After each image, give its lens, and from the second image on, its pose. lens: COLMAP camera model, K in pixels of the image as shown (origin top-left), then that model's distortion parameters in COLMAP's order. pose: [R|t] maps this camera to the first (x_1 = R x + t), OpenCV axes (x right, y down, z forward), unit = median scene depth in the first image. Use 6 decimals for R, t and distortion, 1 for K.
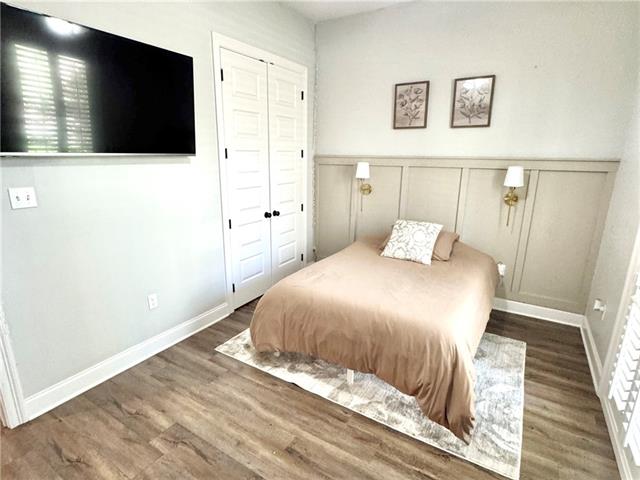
lens RADIAL K [[338.1, 0, 322.0], [0, 338.1, 234.1], [0, 0, 1]] dist [-0.005264, -0.000105]
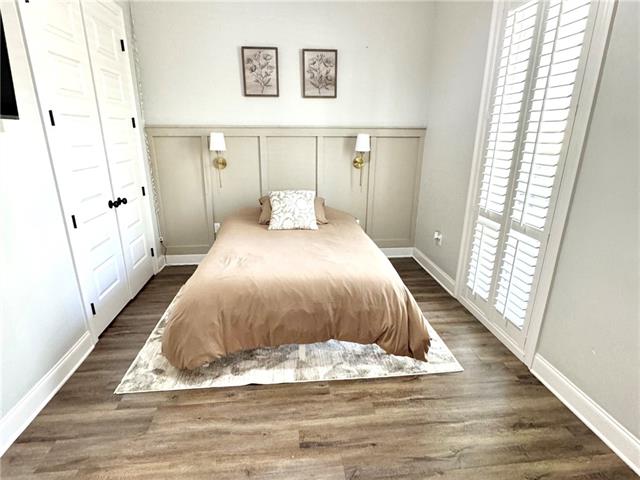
lens RADIAL K [[338.1, 0, 322.0], [0, 338.1, 234.1], [0, 0, 1]] dist [-0.005264, -0.000105]
pose [[0.796535, -0.180906, 0.576892, -0.272859], [0.142442, 0.983477, 0.111730, -0.010044], [-0.587573, -0.006823, 0.809143, 0.133834]]
